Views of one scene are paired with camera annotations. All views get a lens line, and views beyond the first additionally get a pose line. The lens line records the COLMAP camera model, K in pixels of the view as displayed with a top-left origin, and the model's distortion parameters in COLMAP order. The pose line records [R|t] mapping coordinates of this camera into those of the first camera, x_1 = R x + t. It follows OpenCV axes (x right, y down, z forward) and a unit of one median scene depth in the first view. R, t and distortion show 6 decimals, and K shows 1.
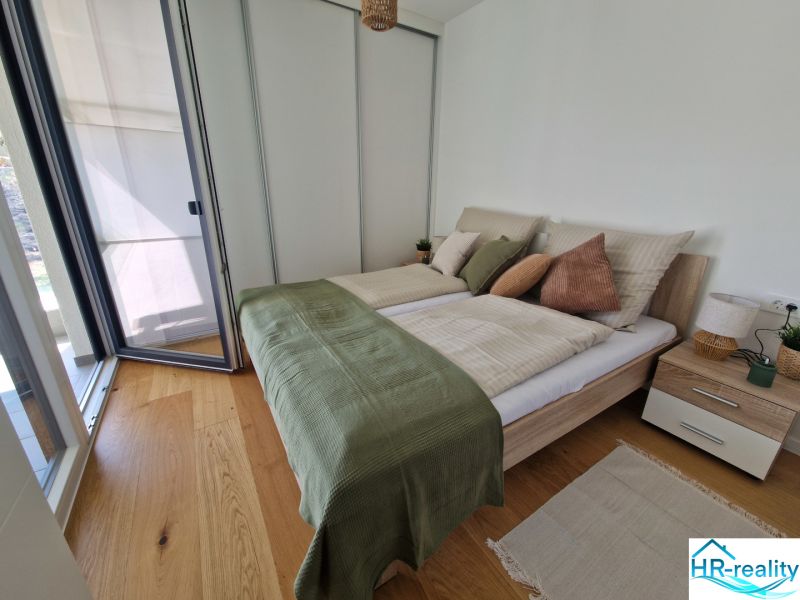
lens RADIAL K [[325.3, 0, 398.6], [0, 325.3, 295.4], [0, 0, 1]] dist [-0.004717, -0.000460]
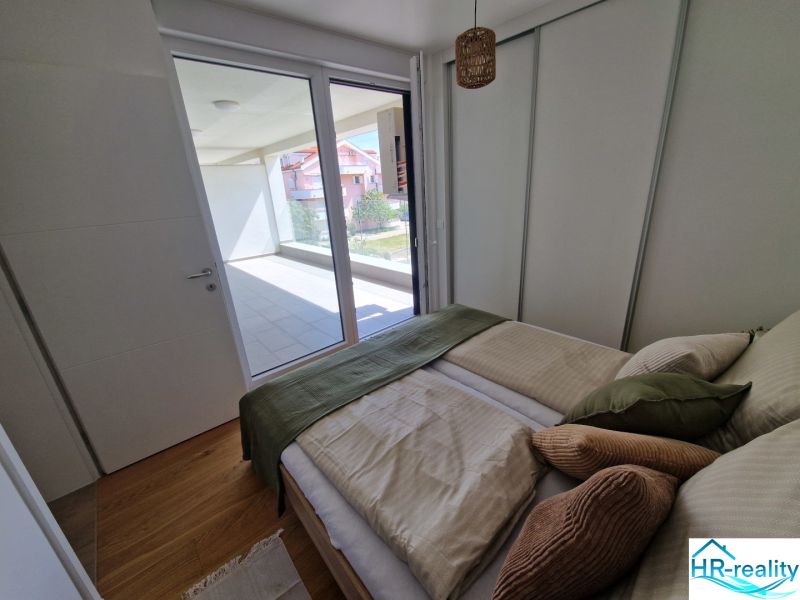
lens RADIAL K [[325.3, 0, 398.6], [0, 325.3, 295.4], [0, 0, 1]] dist [-0.004717, -0.000460]
pose [[0.150555, 0.295151, -0.943514, 1.010409], [-0.249040, 0.934937, 0.252729, -0.462818], [0.956720, 0.196923, 0.214264, 0.748011]]
